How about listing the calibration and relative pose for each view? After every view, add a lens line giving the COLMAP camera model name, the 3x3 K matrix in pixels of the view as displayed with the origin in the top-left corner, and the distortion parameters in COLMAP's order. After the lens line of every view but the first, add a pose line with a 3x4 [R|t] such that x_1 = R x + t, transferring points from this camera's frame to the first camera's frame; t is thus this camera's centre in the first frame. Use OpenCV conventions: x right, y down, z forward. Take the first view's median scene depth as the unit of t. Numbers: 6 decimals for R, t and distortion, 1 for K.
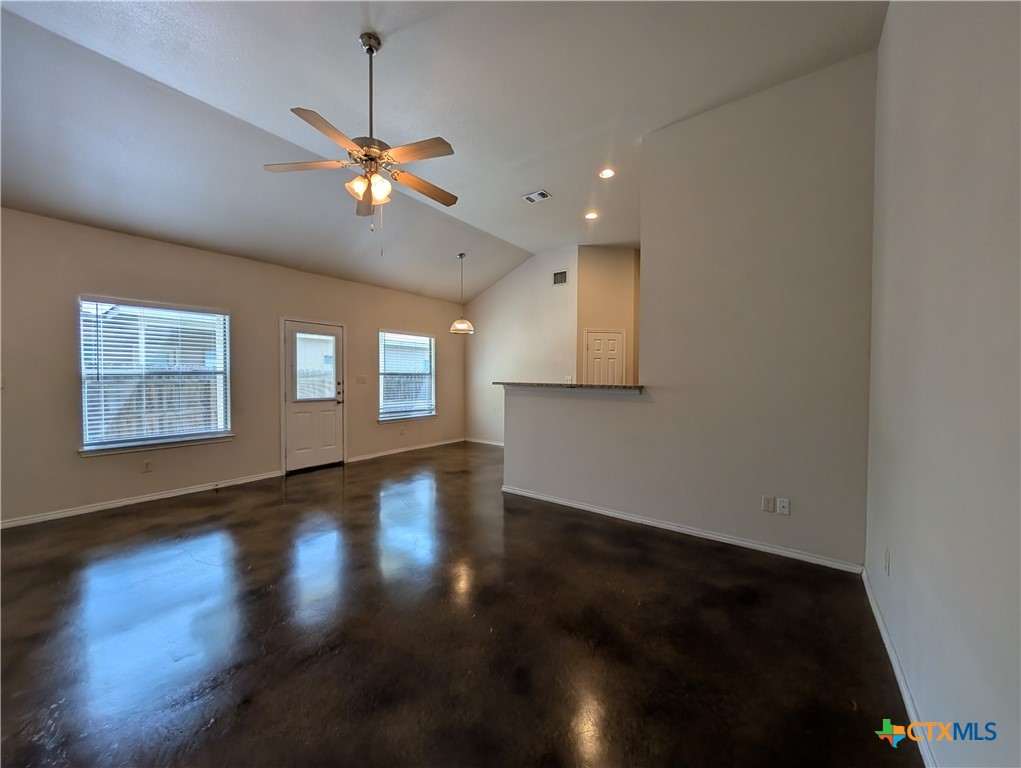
lens RADIAL K [[392.5, 0, 512.2], [0, 392.5, 386.0], [0, 0, 1]] dist [0.001058, -0.000090]
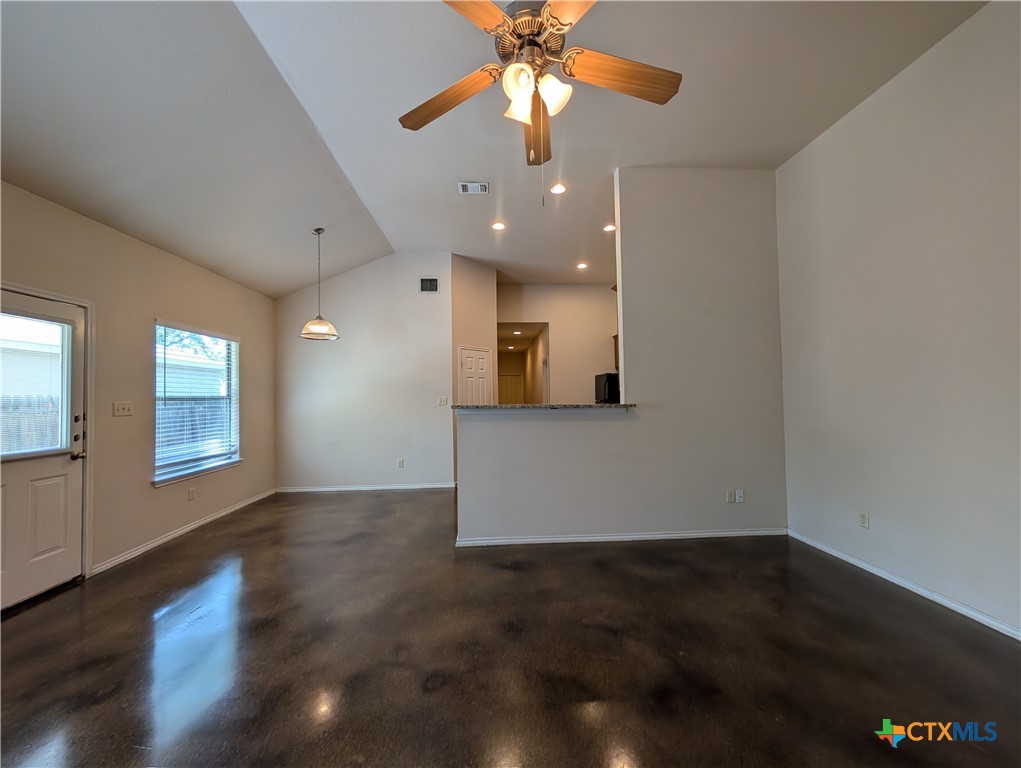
lens RADIAL K [[392.5, 0, 512.2], [0, 392.5, 386.0], [0, 0, 1]] dist [0.001058, -0.000090]
pose [[0.758248, 0.001144, 0.651965, -0.325789], [0.033351, 0.998621, -0.040540, -0.009052], [-0.651113, 0.052484, 0.757164, 0.240726]]
